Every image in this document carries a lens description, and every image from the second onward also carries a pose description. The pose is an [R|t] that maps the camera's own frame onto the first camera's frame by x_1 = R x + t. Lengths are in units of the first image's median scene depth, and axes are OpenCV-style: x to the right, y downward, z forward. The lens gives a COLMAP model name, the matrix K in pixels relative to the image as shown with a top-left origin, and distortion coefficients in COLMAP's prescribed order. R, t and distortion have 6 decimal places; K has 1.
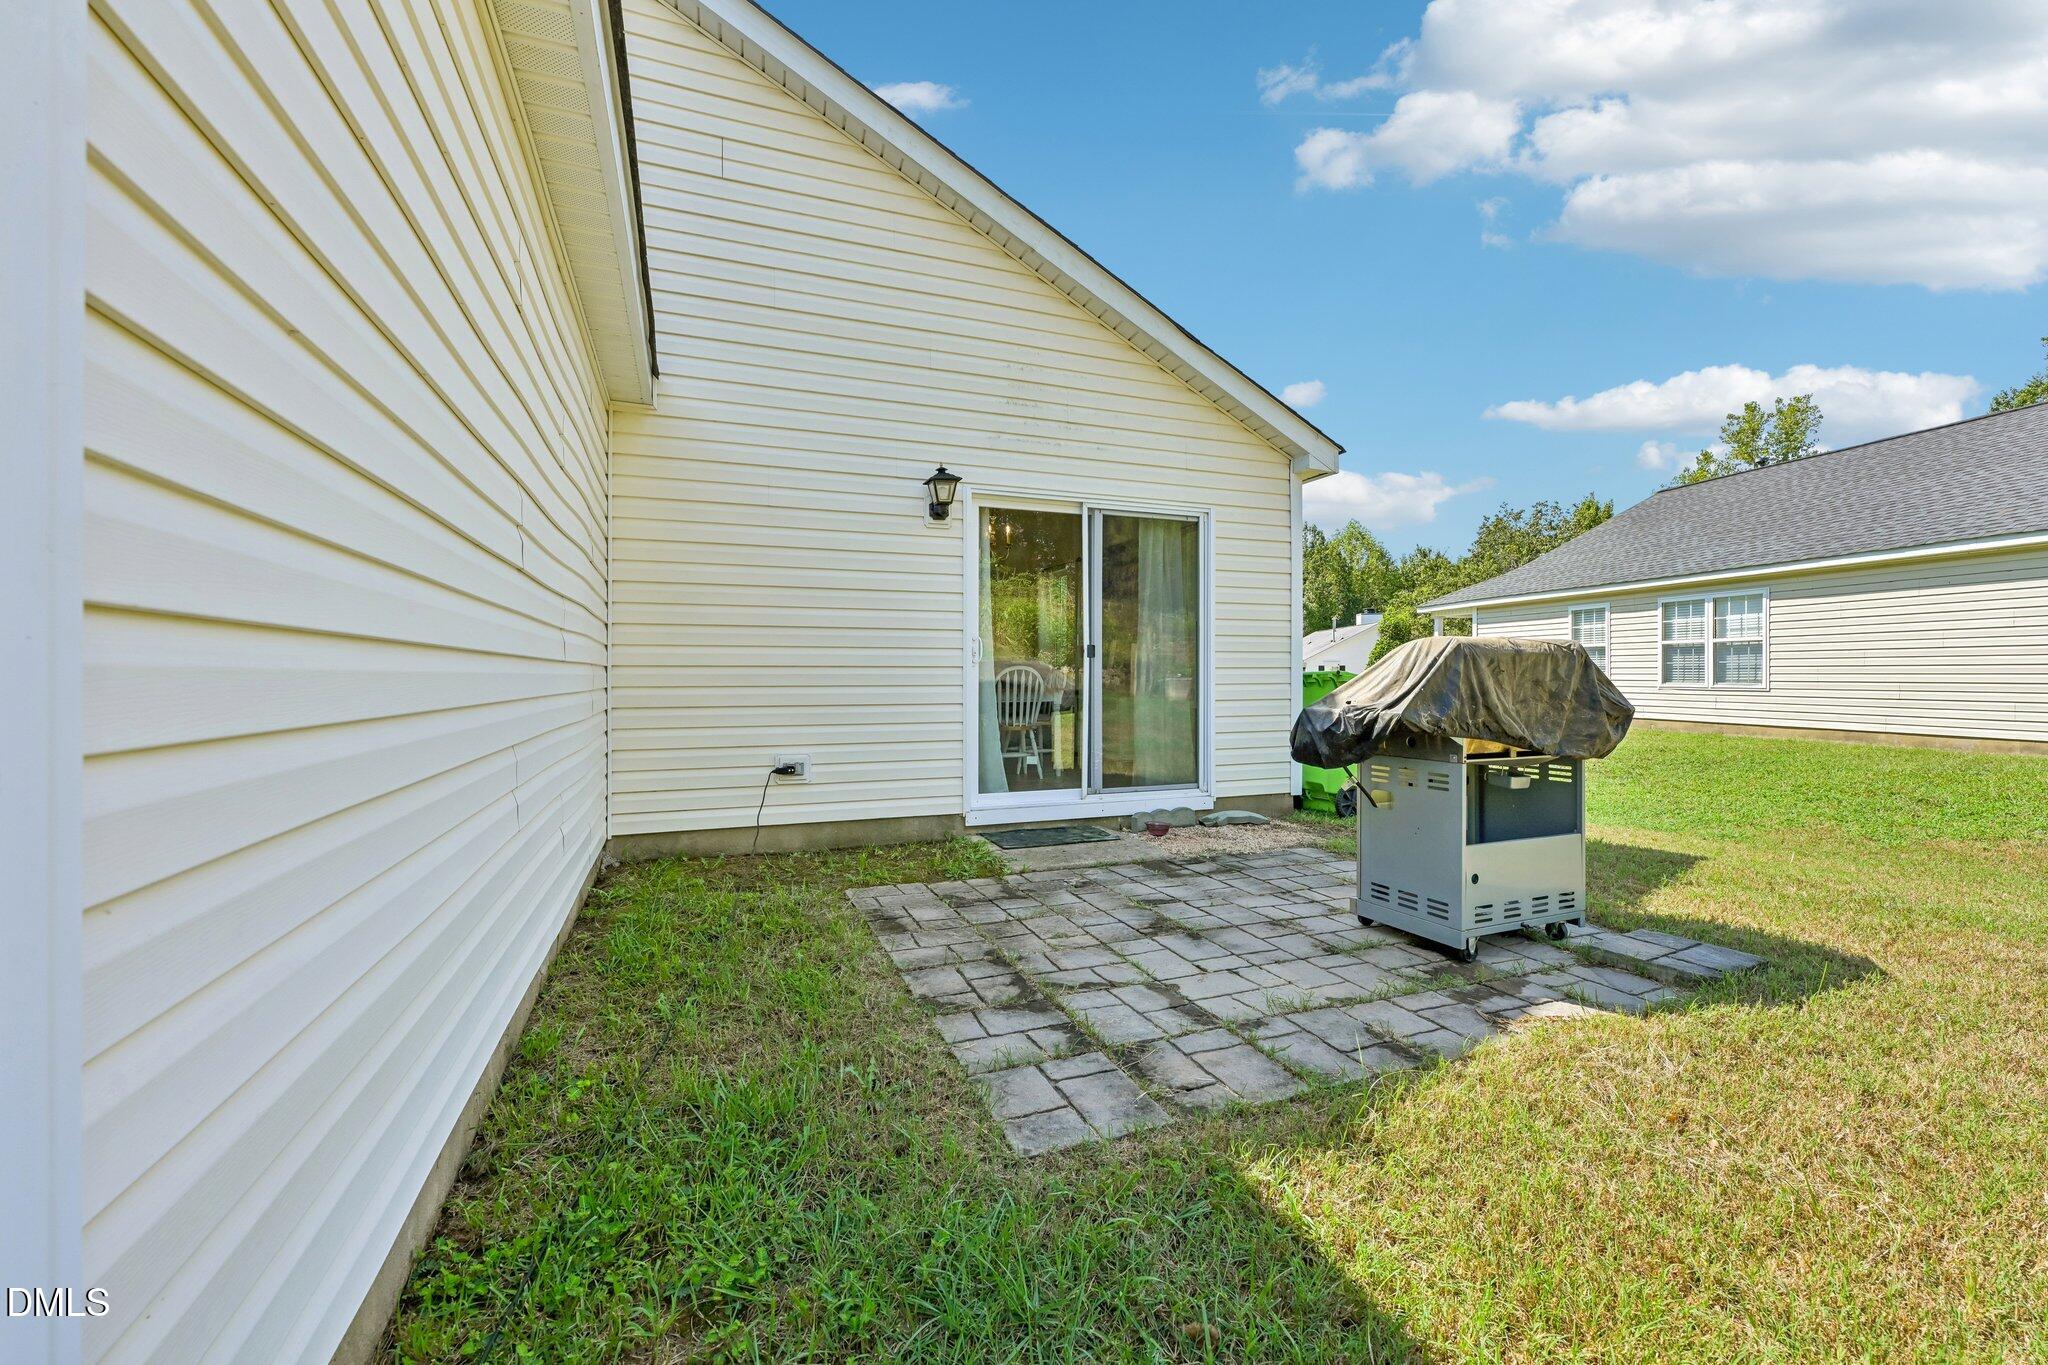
lens RADIAL K [[834.0, 0, 1016.8], [0, 834.0, 674.5], [0, 0, 1]] dist [-0.003785, 0.002164]
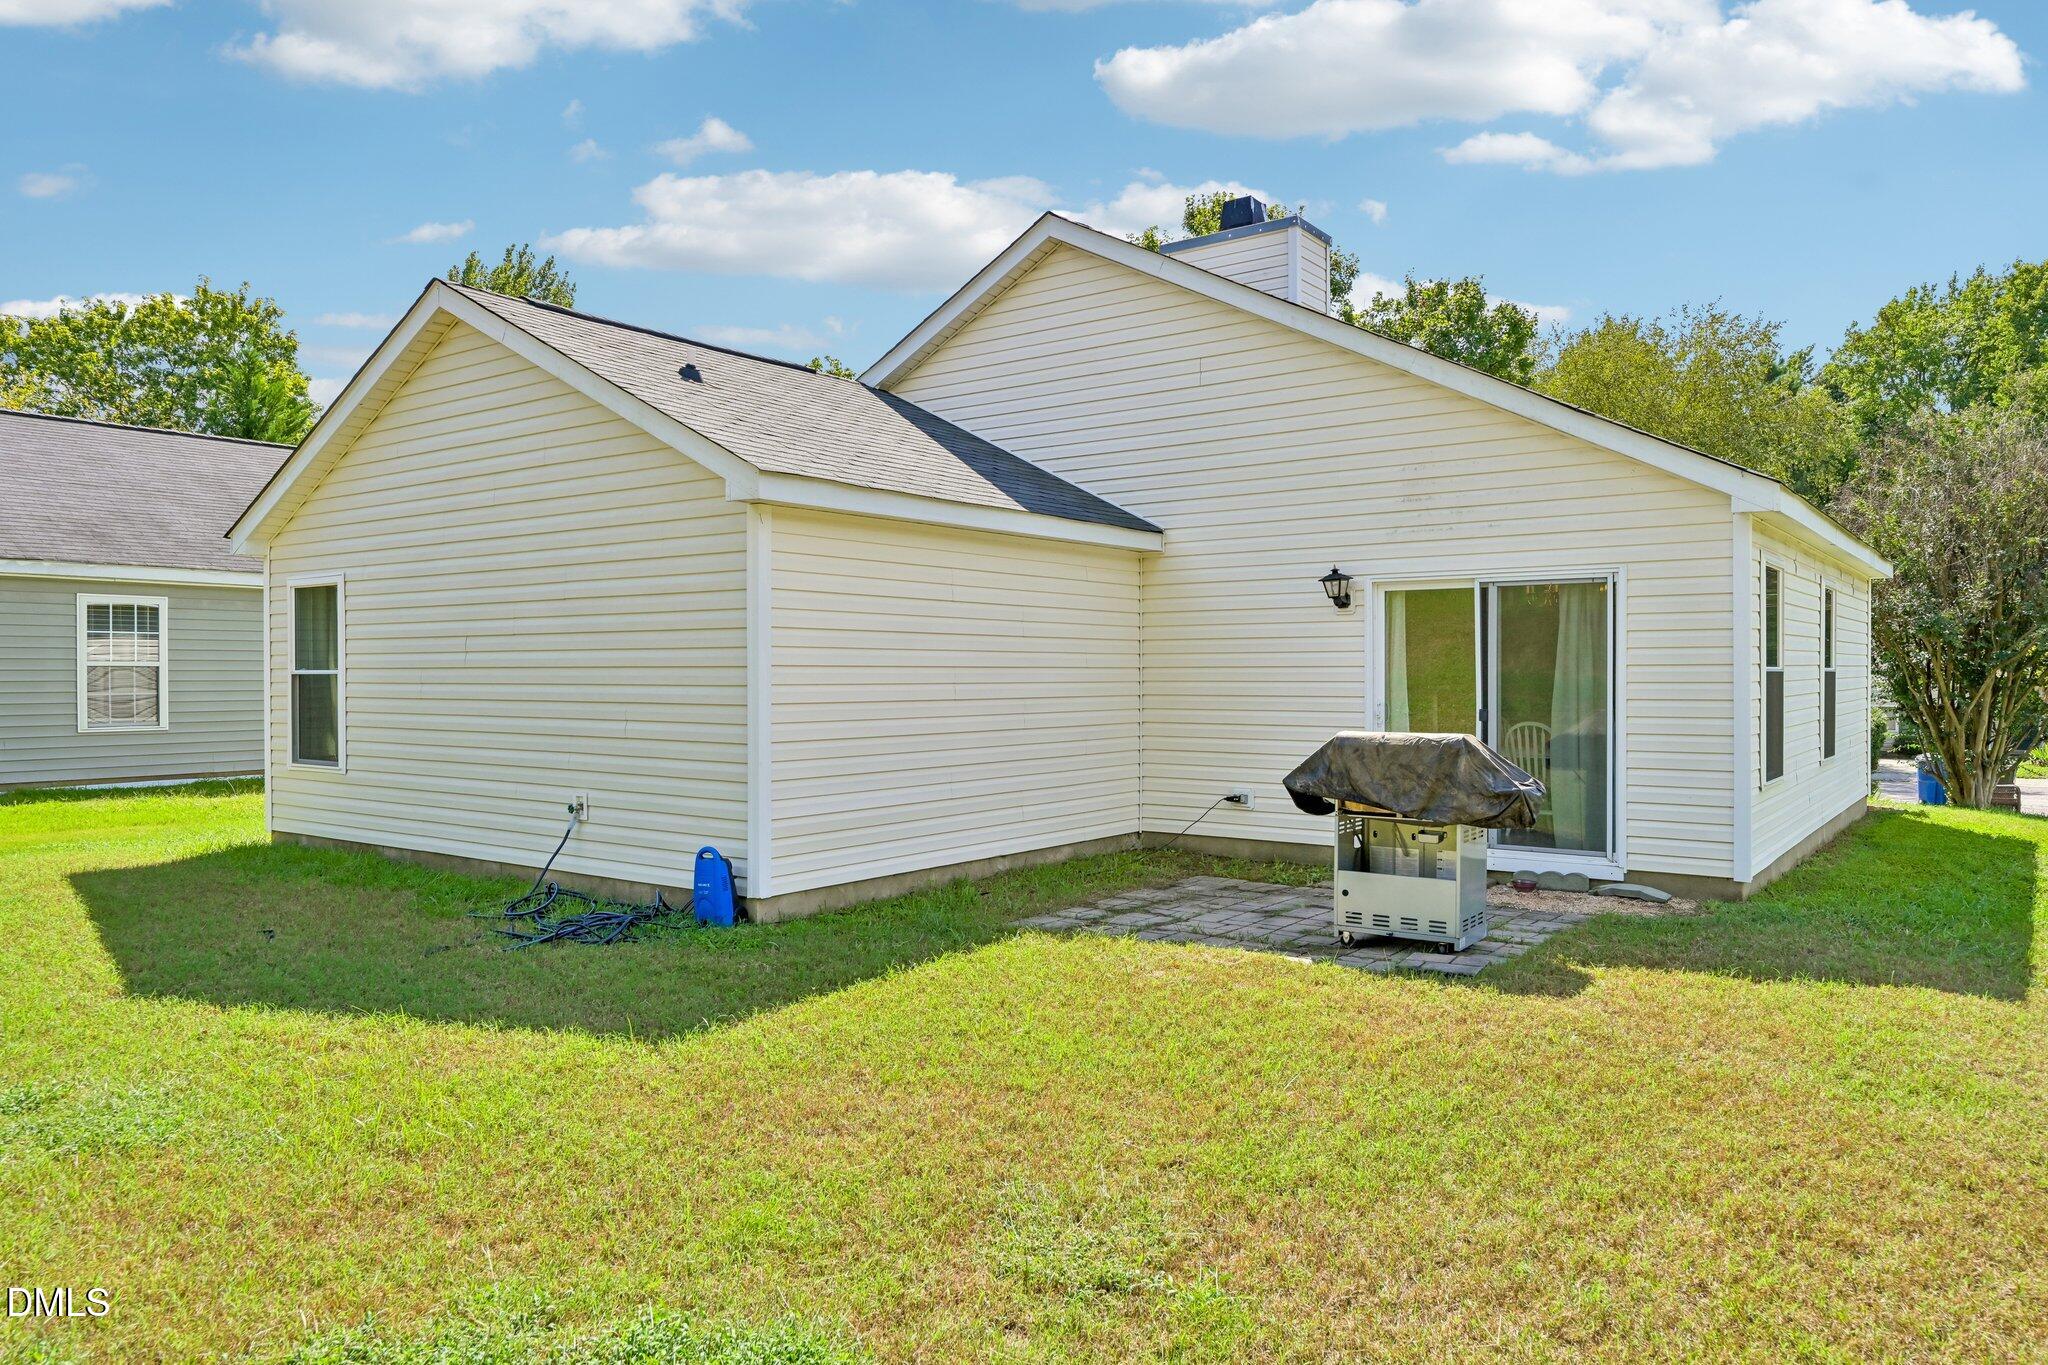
lens RADIAL K [[1407.5, 0, 1026.9], [0, 1407.5, 681.5], [0, 0, 1]] dist [-0.000980, -0.000019]
pose [[0.524027, 0.006385, -0.851678, 1.454699], [0.004137, 0.999941, 0.010042, -0.100845], [0.851692, -0.008786, 0.523969, -0.500214]]
